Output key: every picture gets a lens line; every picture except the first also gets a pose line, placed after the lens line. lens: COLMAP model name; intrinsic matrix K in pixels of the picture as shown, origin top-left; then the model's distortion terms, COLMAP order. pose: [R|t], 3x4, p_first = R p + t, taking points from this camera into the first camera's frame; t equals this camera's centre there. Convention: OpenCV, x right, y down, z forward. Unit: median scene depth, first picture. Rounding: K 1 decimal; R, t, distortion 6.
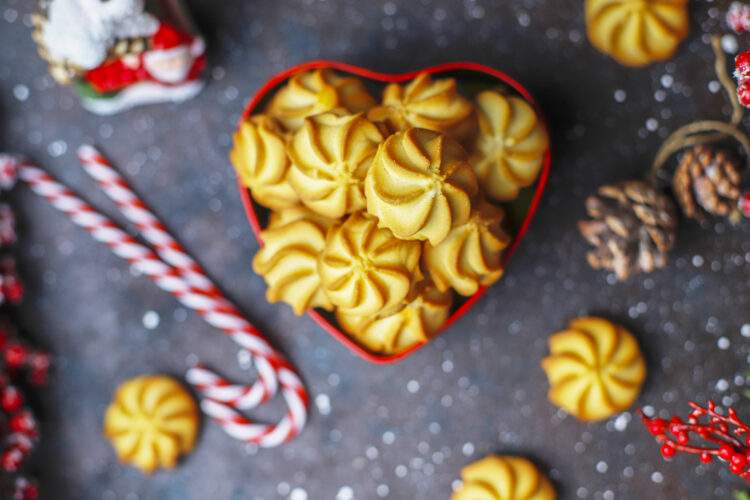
lens RADIAL K [[1128.8, 0, 375.0], [0, 1128.8, 250.0], [0, 0, 1]] dist [-0.239386, -0.053074]
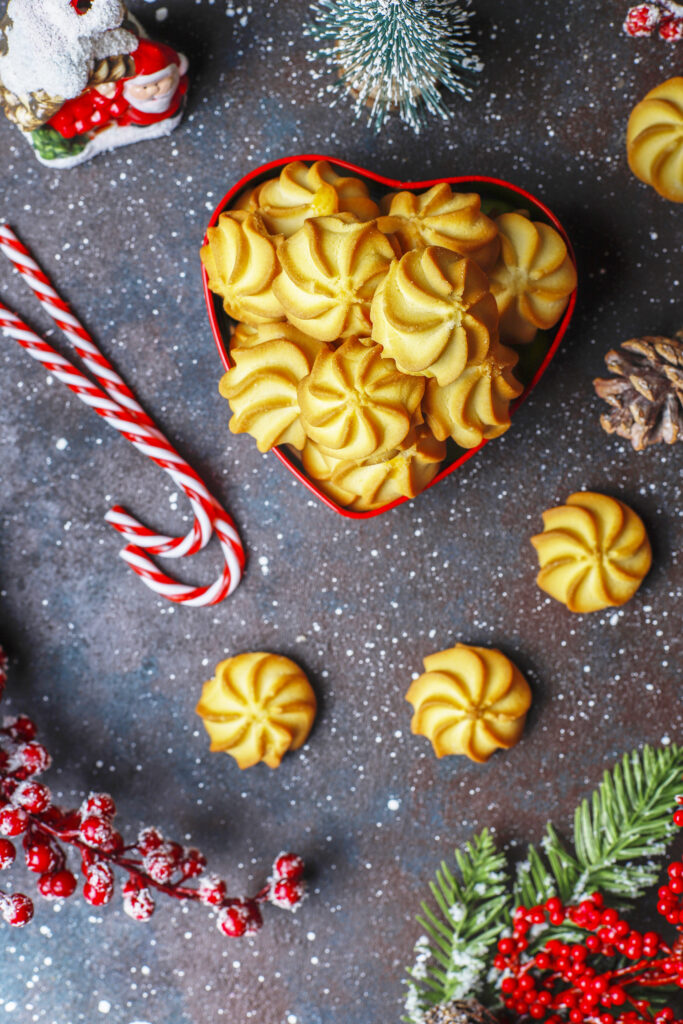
lens RADIAL K [[1541.2, 0, 341.5], [0, 1541.2, 512.0], [0, 0, 1]] dist [-0.239386, -0.053074]
pose [[0.990592, 0.096039, 0.097492, -0.122765], [-0.102452, 0.992739, 0.063039, 0.024767], [-0.090730, -0.072434, 0.993238, -0.155392]]
